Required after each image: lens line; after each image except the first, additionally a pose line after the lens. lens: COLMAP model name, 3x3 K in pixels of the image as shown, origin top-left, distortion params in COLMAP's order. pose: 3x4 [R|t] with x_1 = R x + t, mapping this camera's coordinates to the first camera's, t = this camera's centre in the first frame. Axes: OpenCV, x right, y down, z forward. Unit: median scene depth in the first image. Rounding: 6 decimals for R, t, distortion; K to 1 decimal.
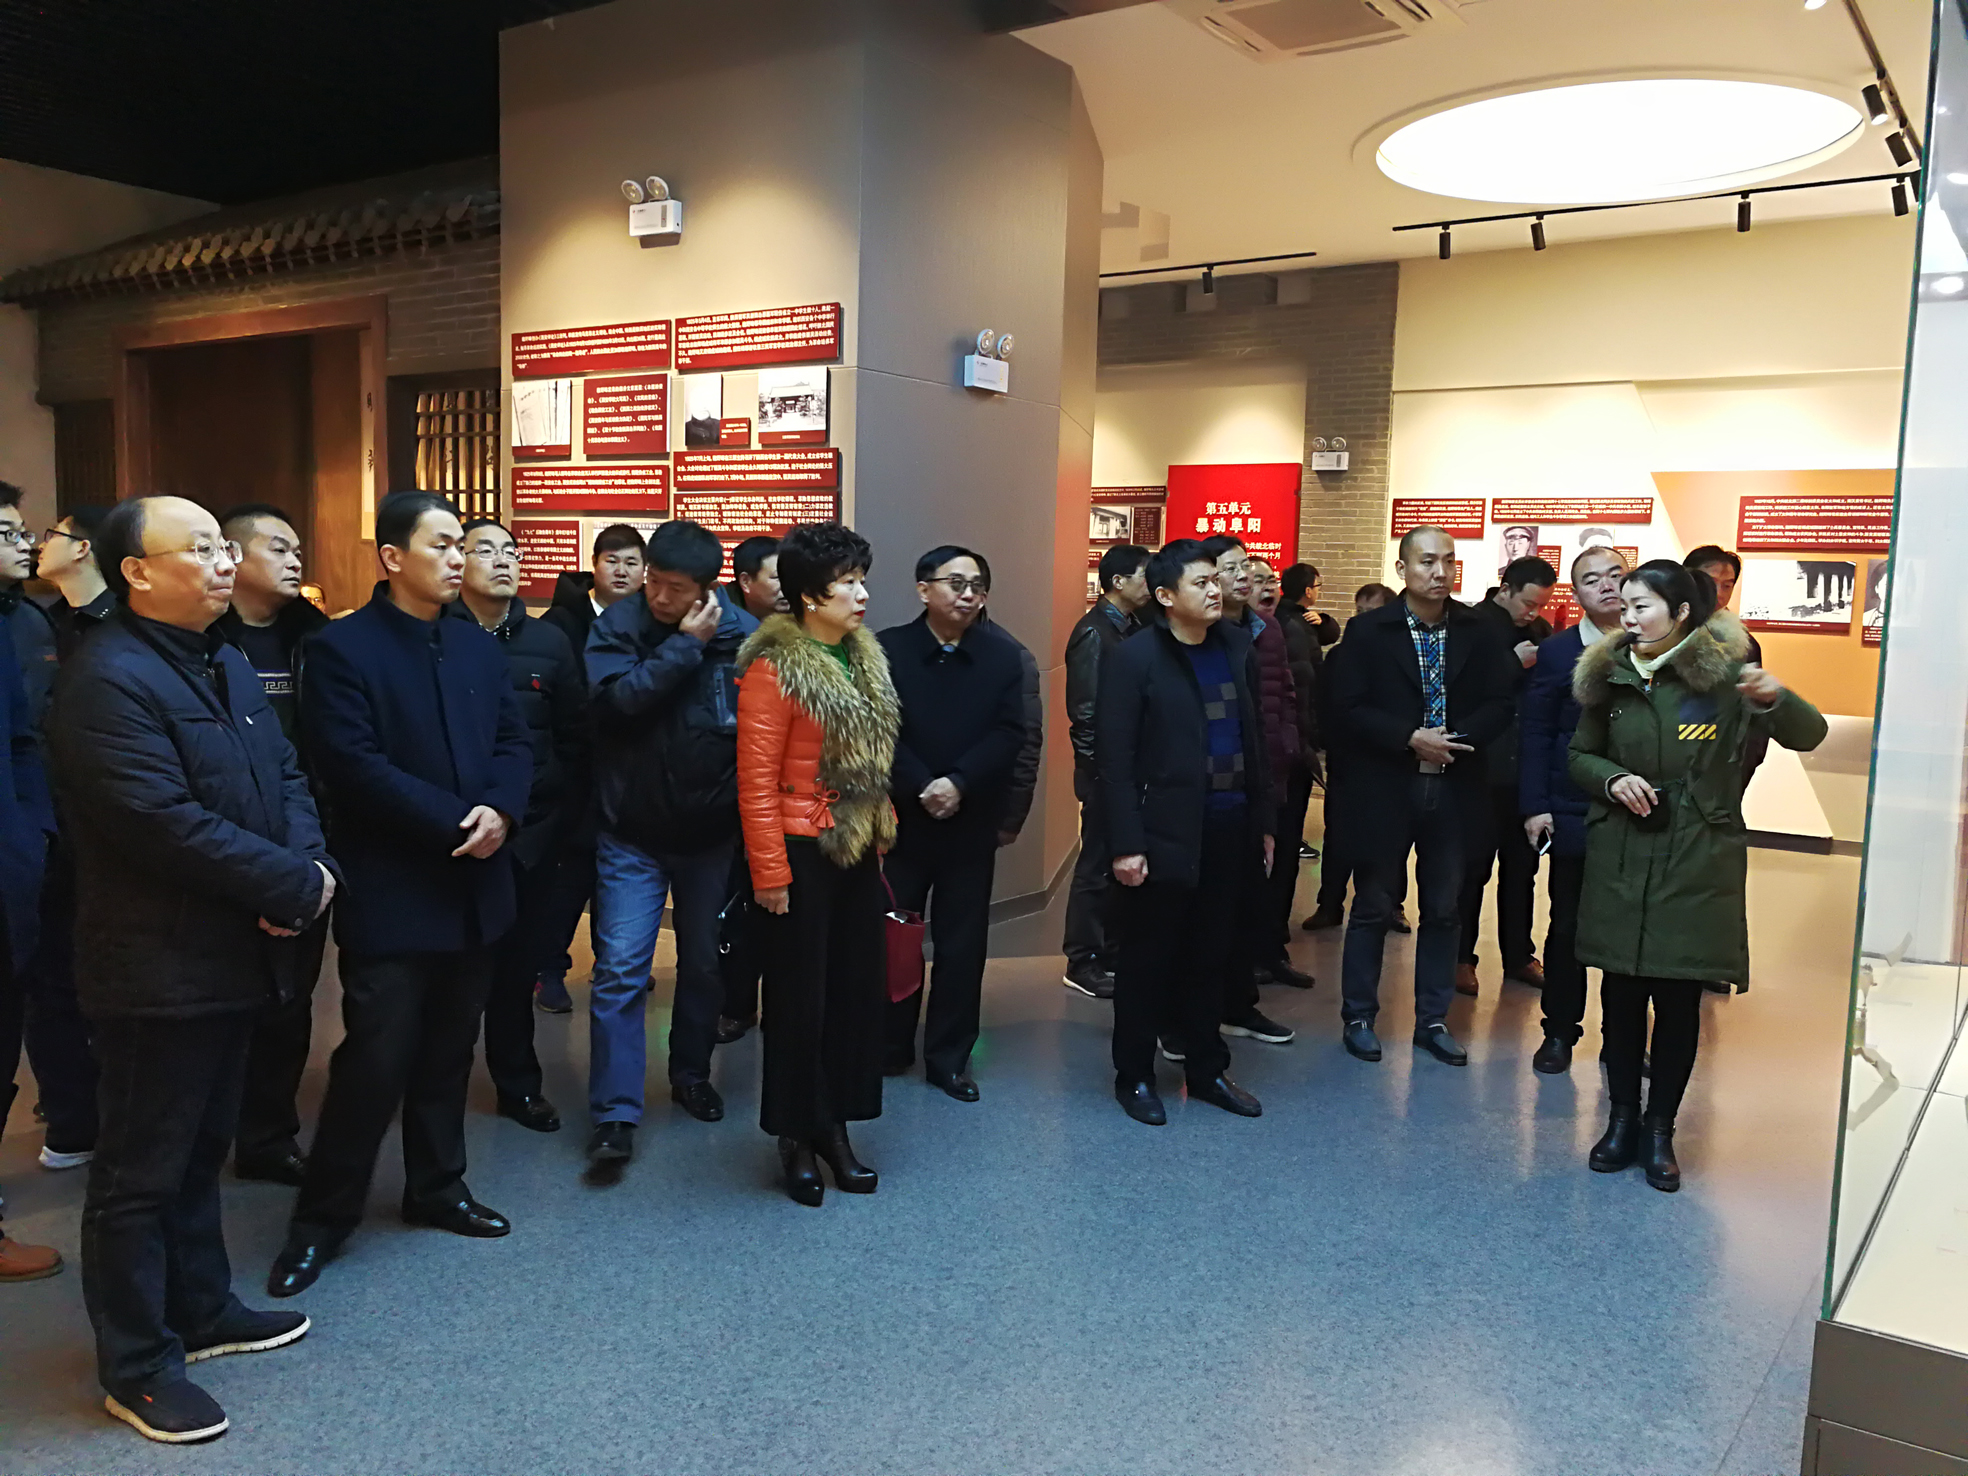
lens RADIAL K [[1583.3, 0, 982.9], [0, 1583.3, 744.1], [0, 0, 1]] dist [0.061545, 0.004933]
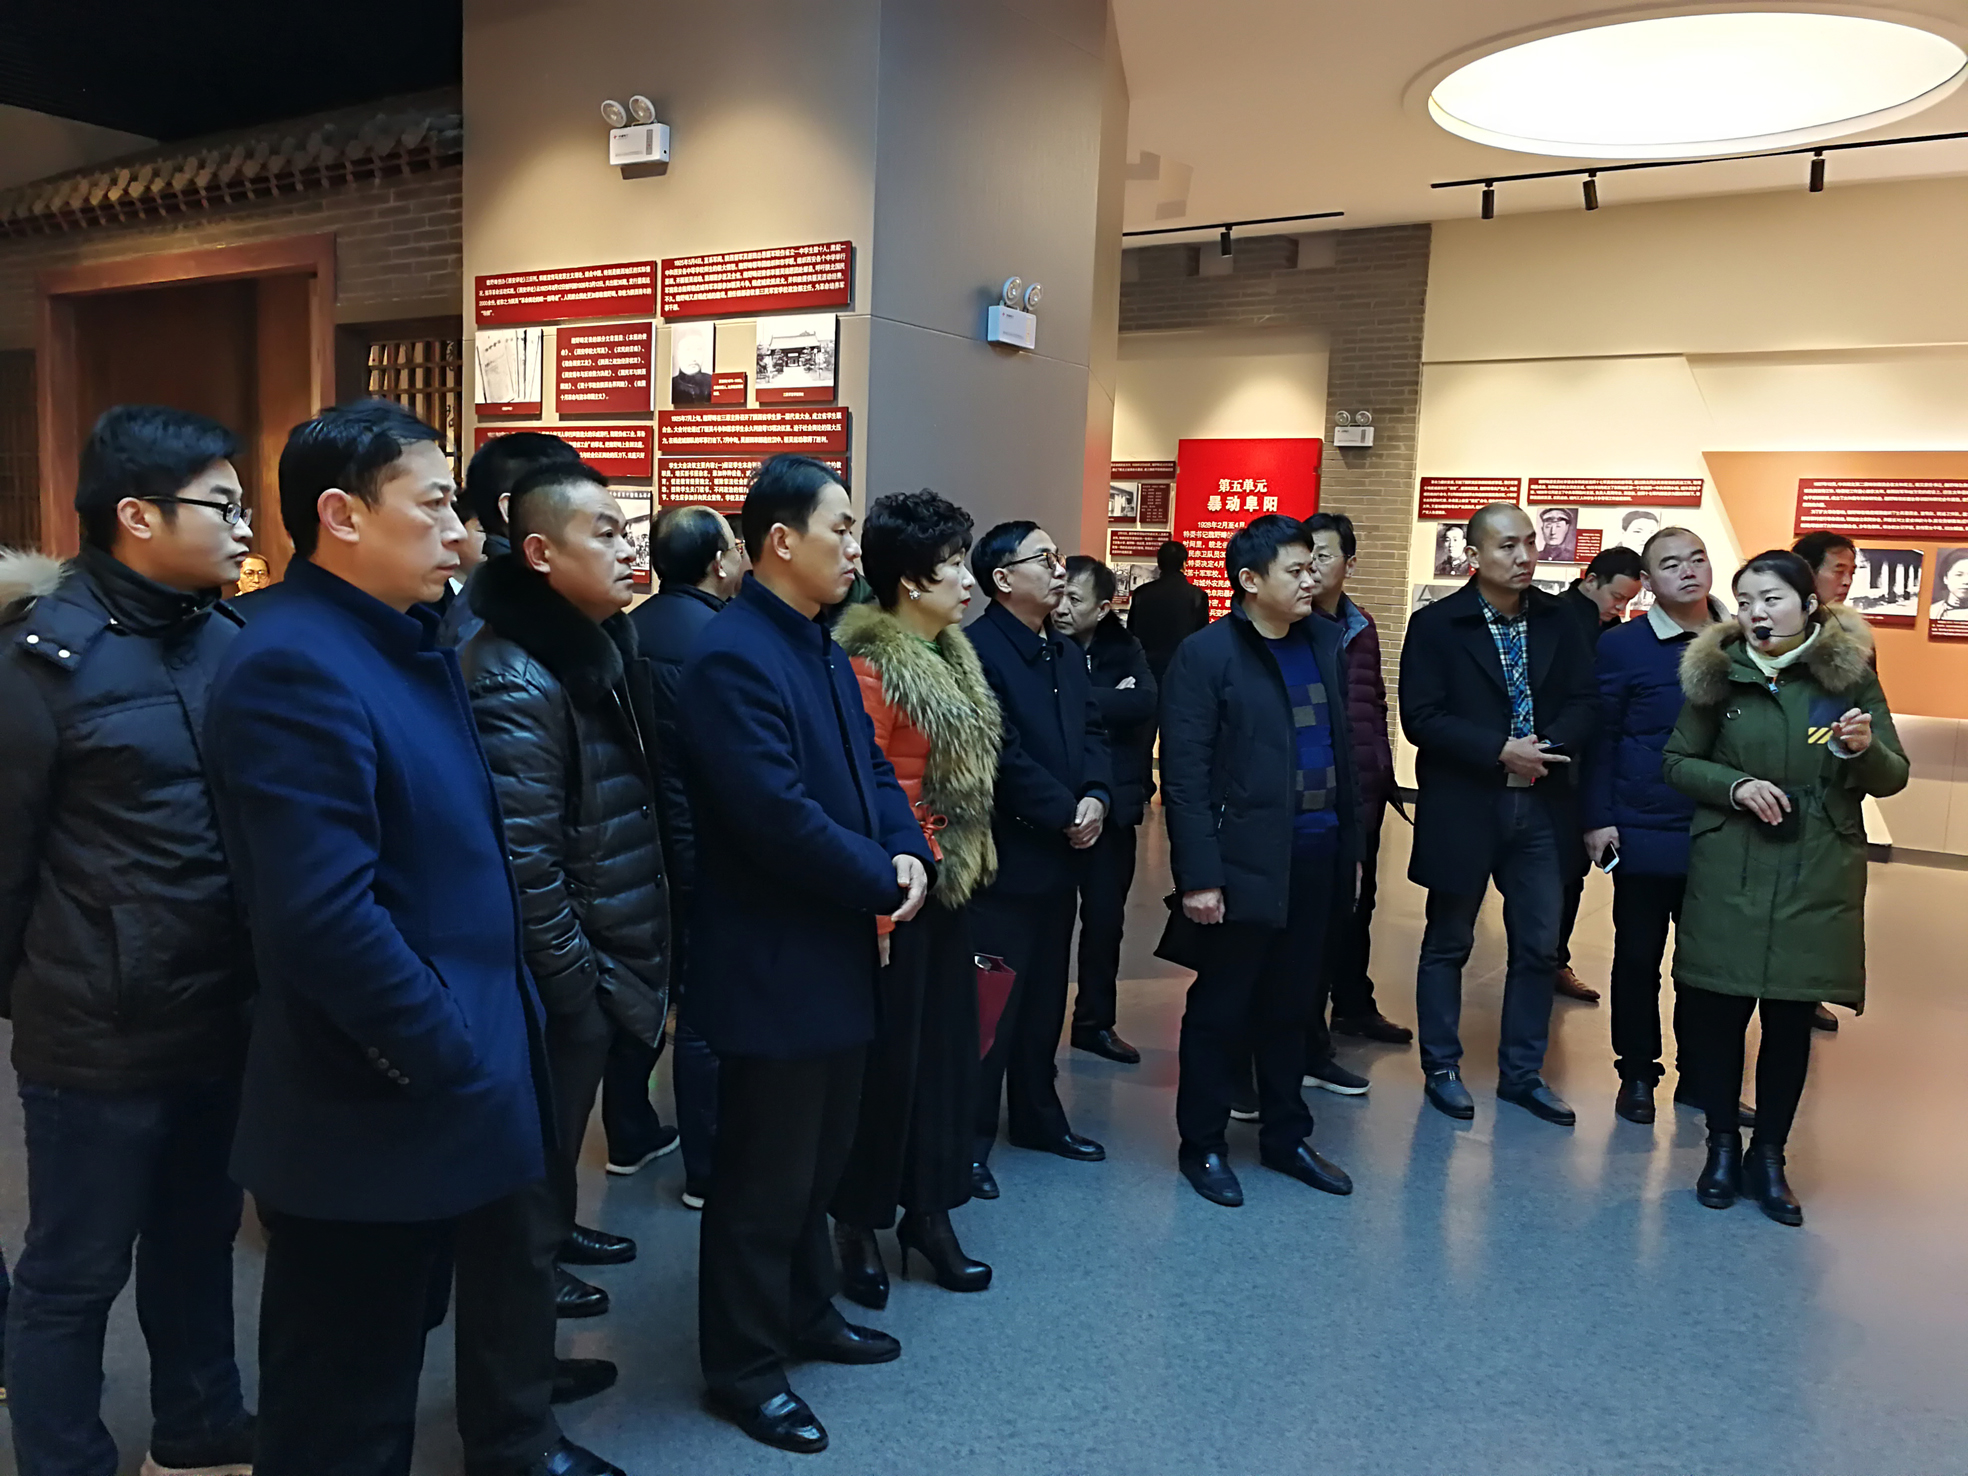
lens RADIAL K [[1583.3, 0, 984.8], [0, 1583.3, 736.2], [0, 0, 1]] dist [0.061545, 0.004933]
pose [[0.999724, 0.009462, 0.021493, -0.029091], [-0.009642, 0.999919, 0.008266, -0.011105], [-0.021413, -0.008471, 0.999735, 0.104858]]
